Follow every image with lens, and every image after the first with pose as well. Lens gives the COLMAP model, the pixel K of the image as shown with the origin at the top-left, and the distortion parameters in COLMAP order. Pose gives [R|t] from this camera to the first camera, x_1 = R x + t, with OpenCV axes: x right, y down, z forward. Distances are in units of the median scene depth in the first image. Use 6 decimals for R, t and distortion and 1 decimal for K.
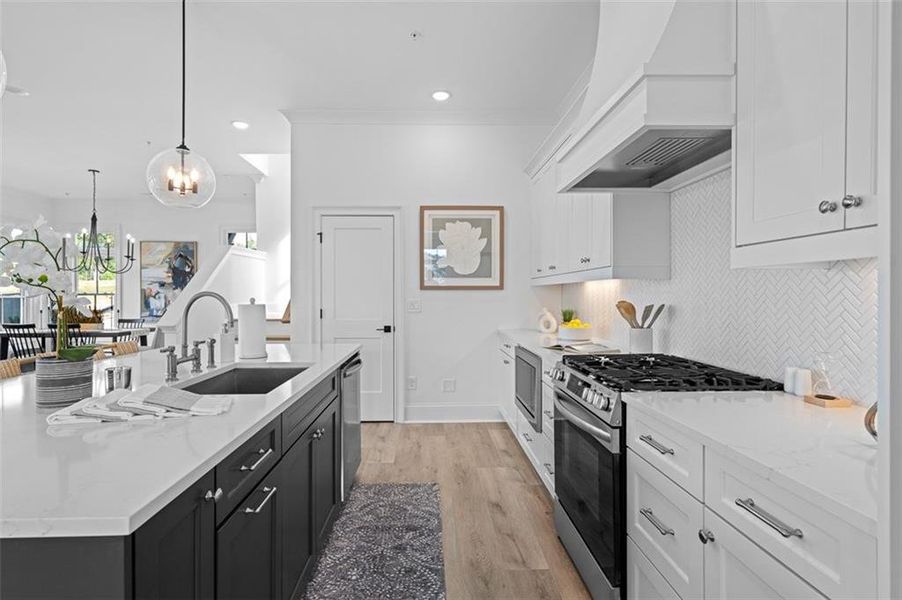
lens RADIAL K [[450.1, 0, 438.4], [0, 450.1, 296.6], [0, 0, 1]] dist [-0.000113, 0.000060]
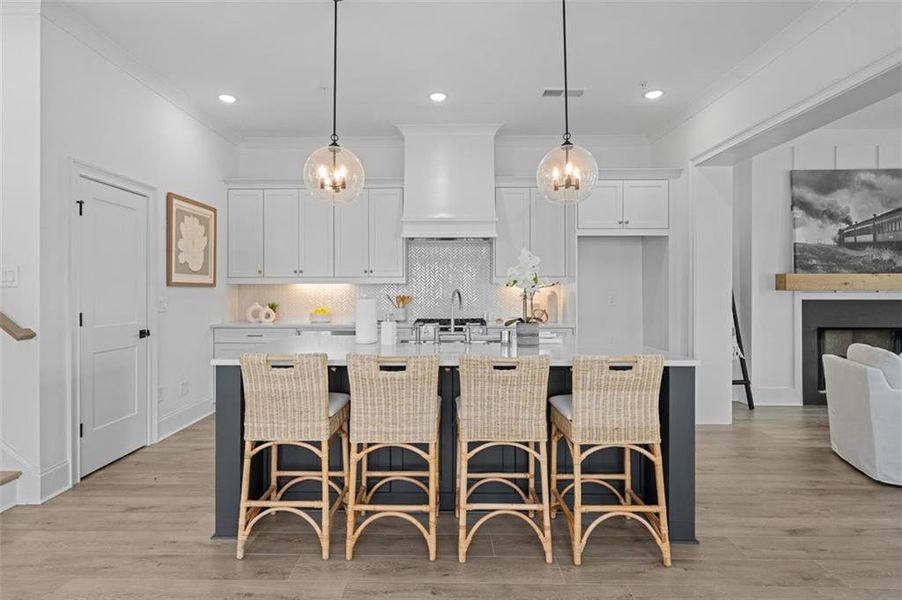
lens RADIAL K [[473.5, 0, 440.7], [0, 473.5, 291.9], [0, 0, 1]] dist [0.009167, 0.000881]
pose [[0.030296, 0.000233, 0.999541, -0.960196], [0.006155, 0.999981, -0.000420, -0.000309], [-0.999522, 0.006165, 0.030294, 0.433790]]
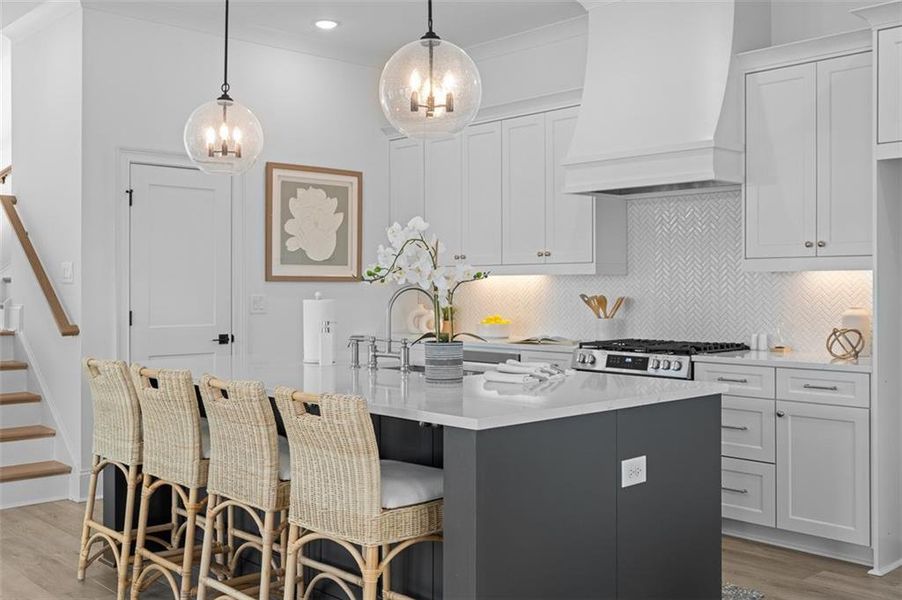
lens RADIAL K [[929.0, 0, 431.6], [0, 929.0, 282.3], [0, 0, 1]] dist [0.010141, -0.014791]
pose [[0.750374, 0.005104, 0.660994, -0.802626], [0.002464, 0.999942, -0.010518, 0.002209], [-0.661009, 0.009521, 0.750318, -0.255283]]
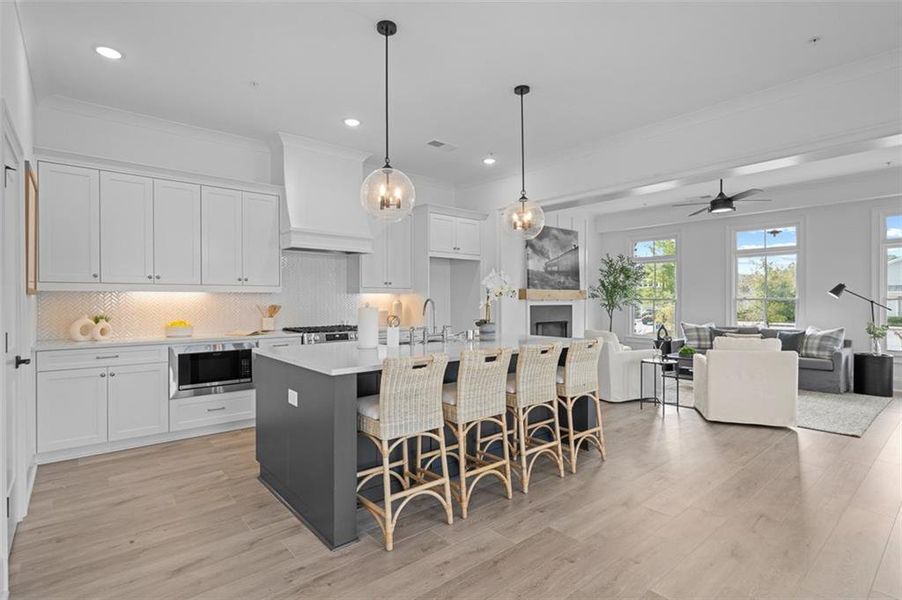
lens RADIAL K [[441.7, 0, 446.7], [0, 441.7, 302.6], [0, 0, 1]] dist [0.000899, 0.000034]
pose [[-0.635441, -0.001856, 0.772147, -0.888407], [0.007278, 0.999938, 0.008394, -0.003616], [-0.772115, 0.010954, -0.635389, 0.937349]]
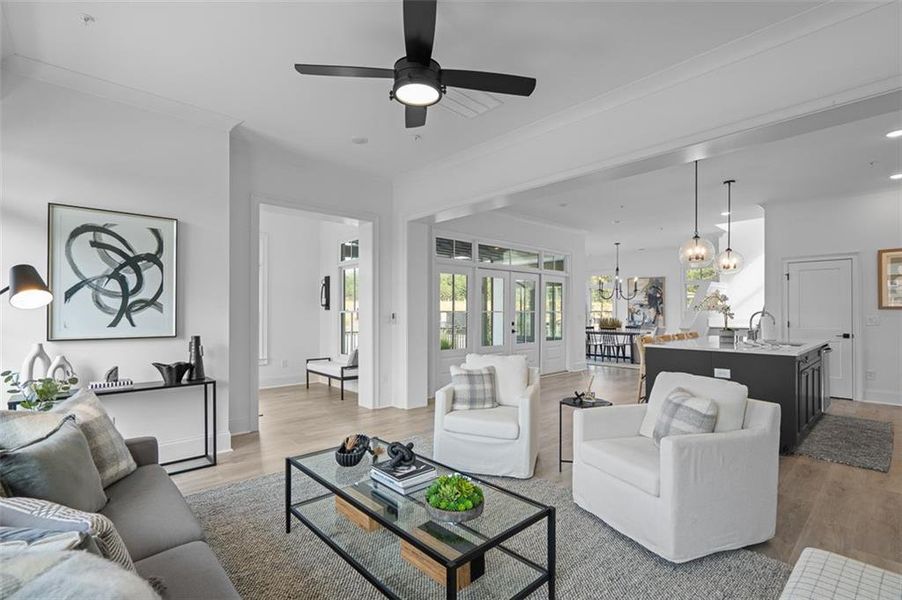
lens RADIAL K [[420.3, 0, 438.0], [0, 420.3, 307.1], [0, 0, 1]] dist [0.001741, 0.000515]
pose [[0.655465, -0.005344, -0.755206, 0.052879], [-0.006371, 0.999900, -0.012605, 0.004031], [0.755198, 0.013074, 0.655366, -0.919738]]
